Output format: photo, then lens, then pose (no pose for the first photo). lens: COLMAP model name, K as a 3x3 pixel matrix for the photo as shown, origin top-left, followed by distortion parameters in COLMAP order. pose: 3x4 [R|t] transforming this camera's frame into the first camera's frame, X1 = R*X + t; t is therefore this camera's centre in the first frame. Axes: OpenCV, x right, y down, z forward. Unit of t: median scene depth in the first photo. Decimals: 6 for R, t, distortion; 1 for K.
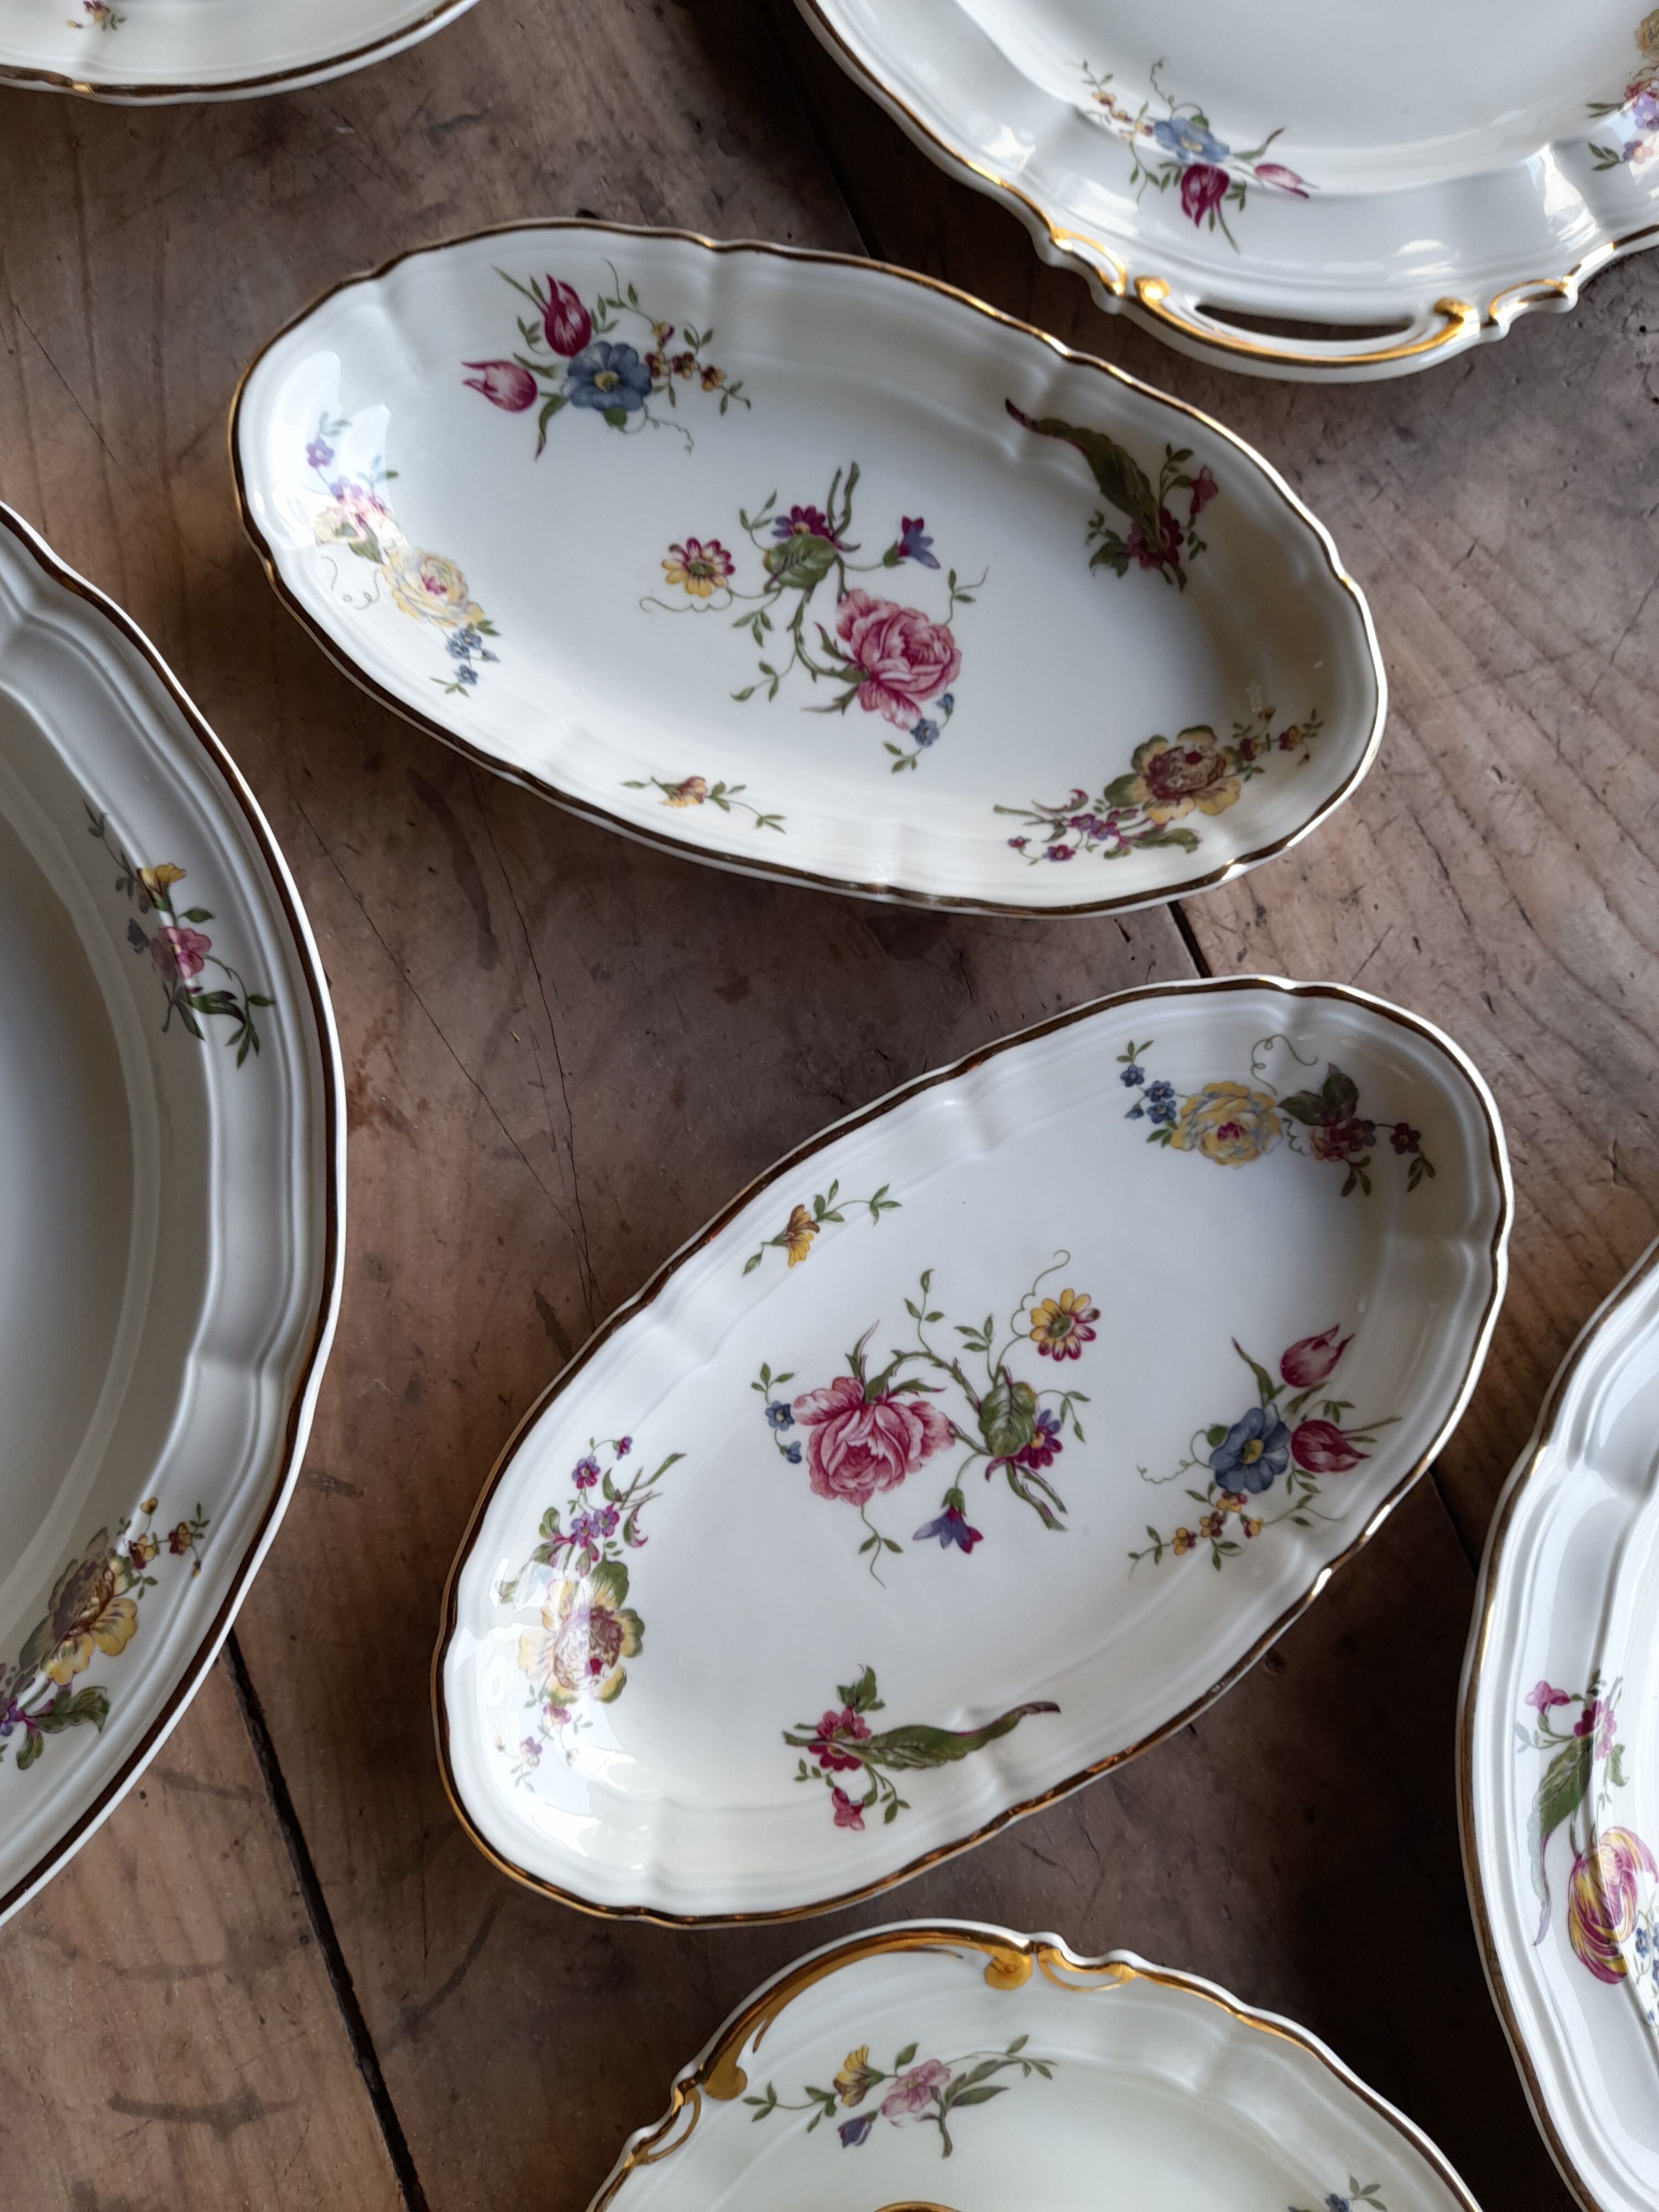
lens RADIAL K [[1642.9, 0, 818.8], [0, 1642.9, 1106.7], [0, 0, 1]] dist [0.051337, -0.077886]
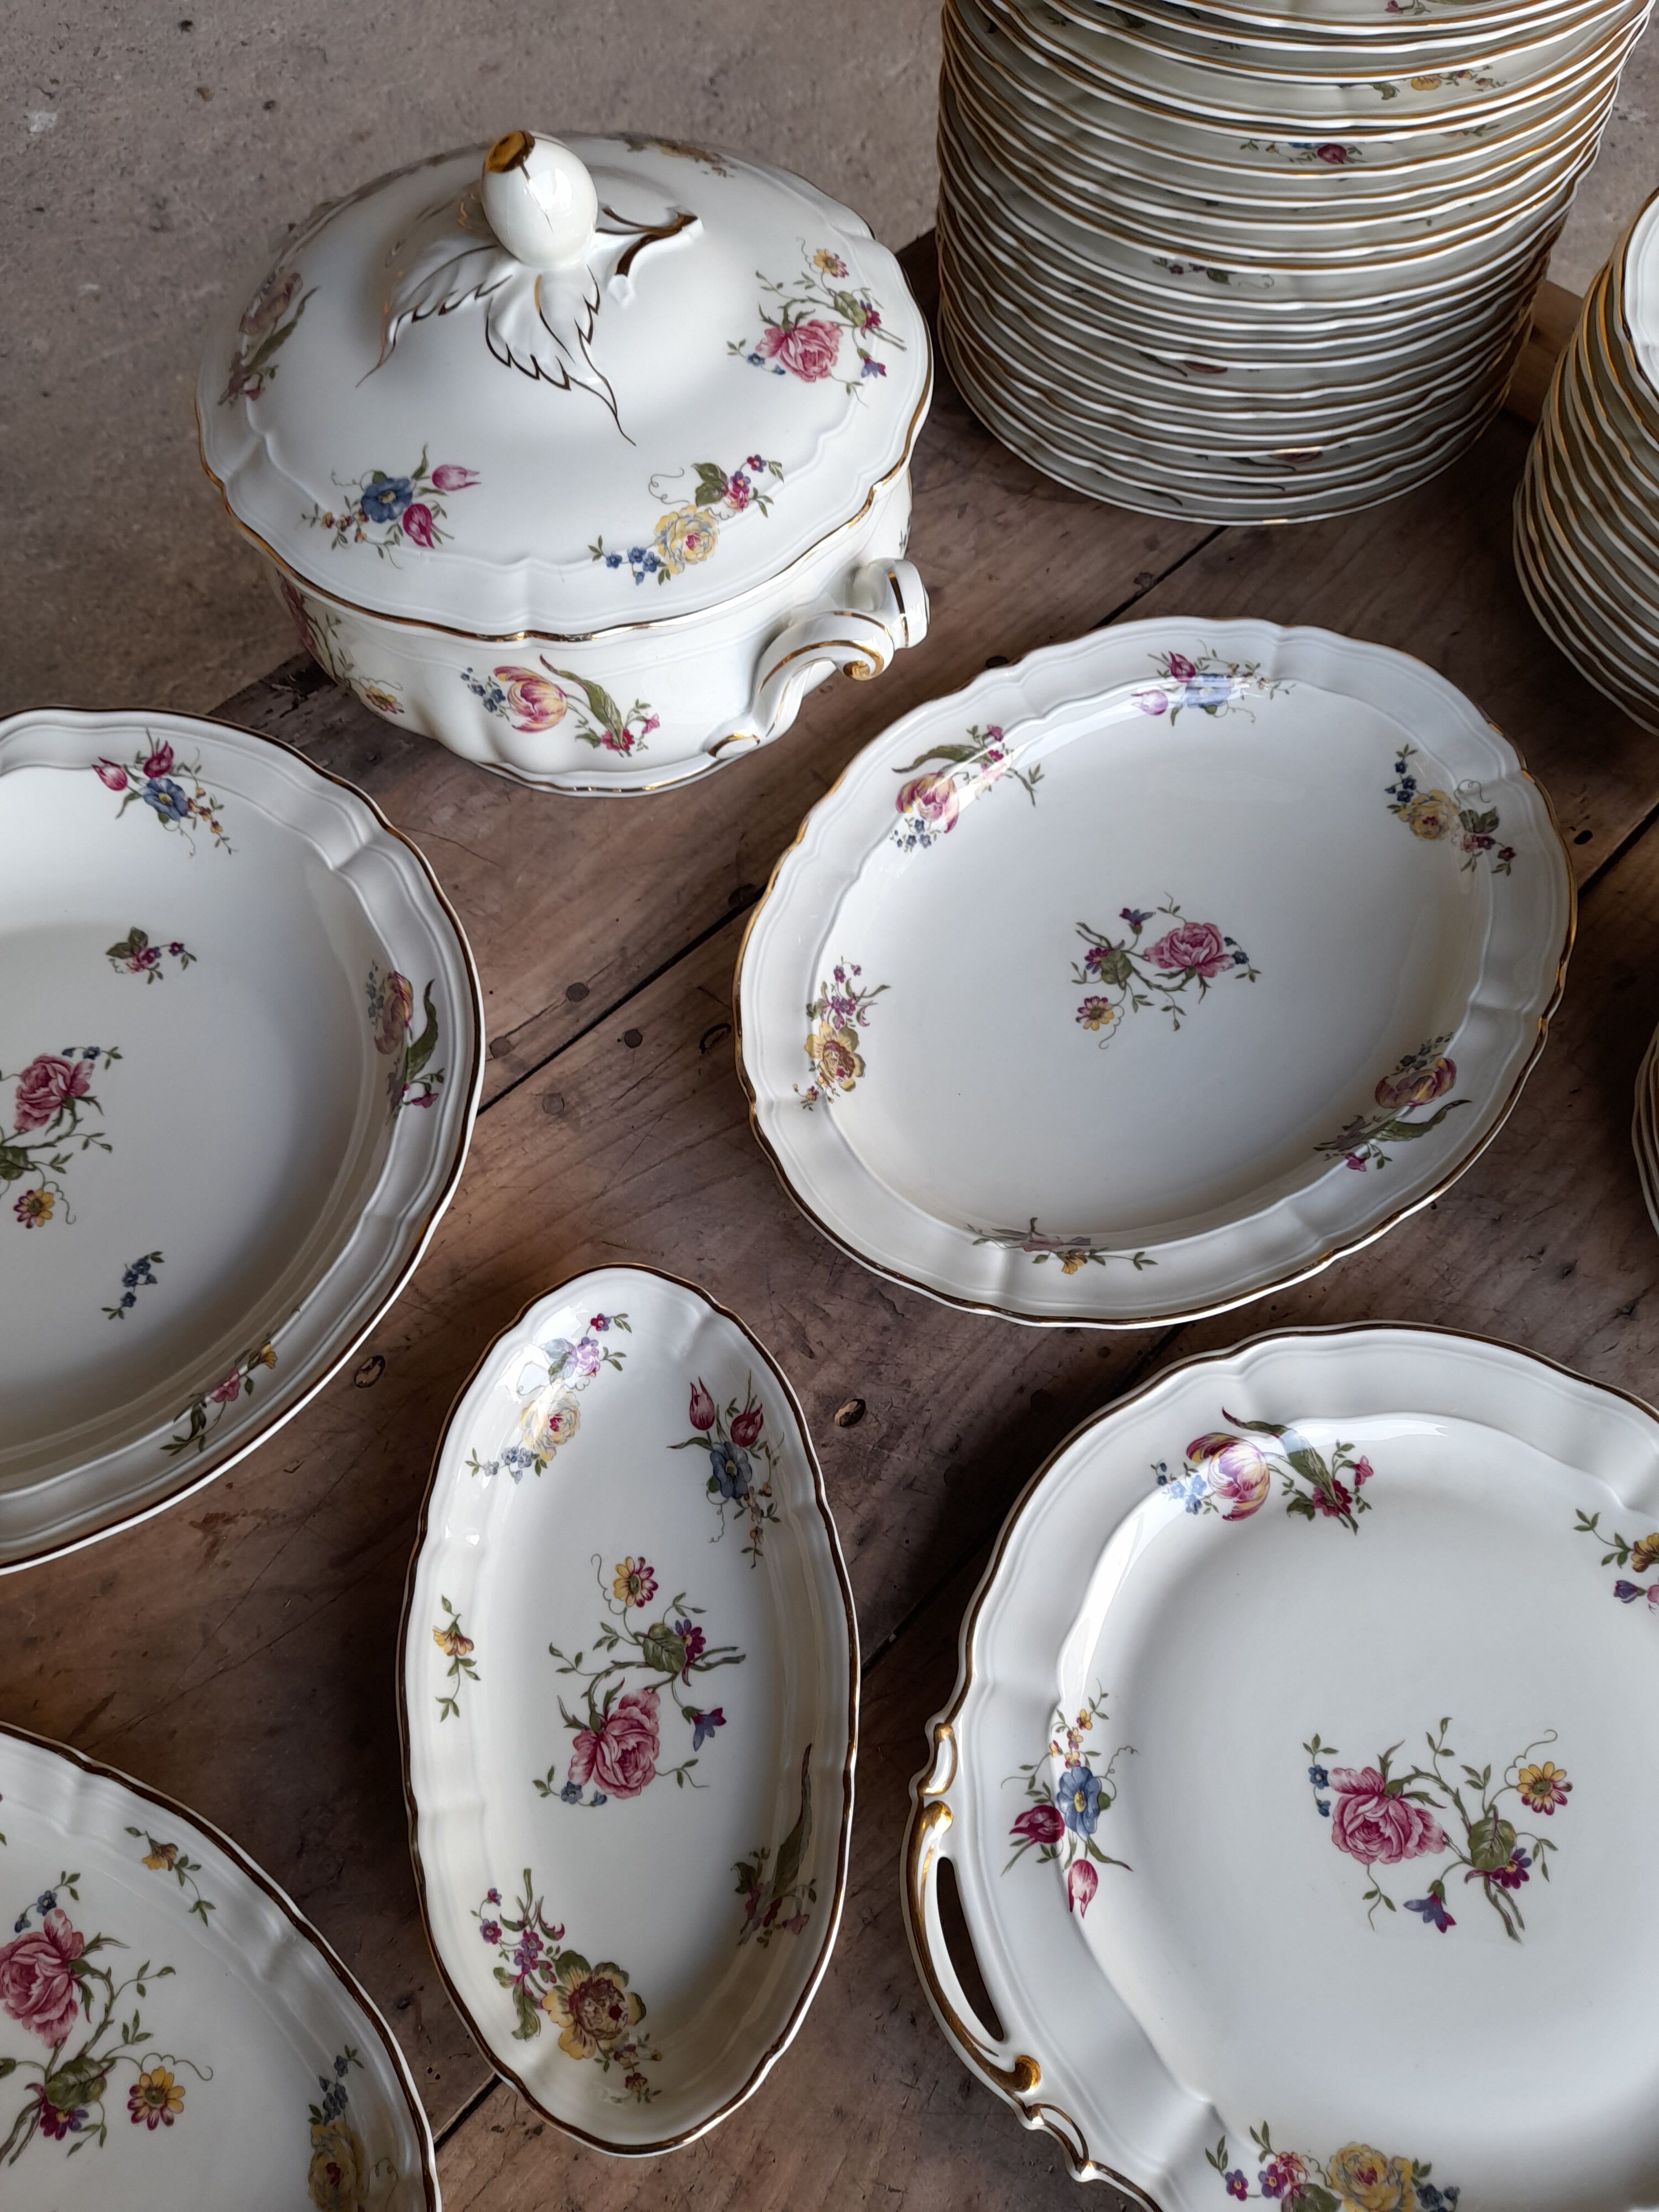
lens RADIAL K [[1628.8, 0, 819.2], [0, 1628.8, 1112.7], [0, 0, 1]] dist [0.042978, -0.056919]
pose [[0.389419, 0.793908, -0.466971, 0.340397], [-0.912700, 0.400769, -0.079767, -0.549355], [0.123820, 0.457267, 0.880668, -0.415914]]
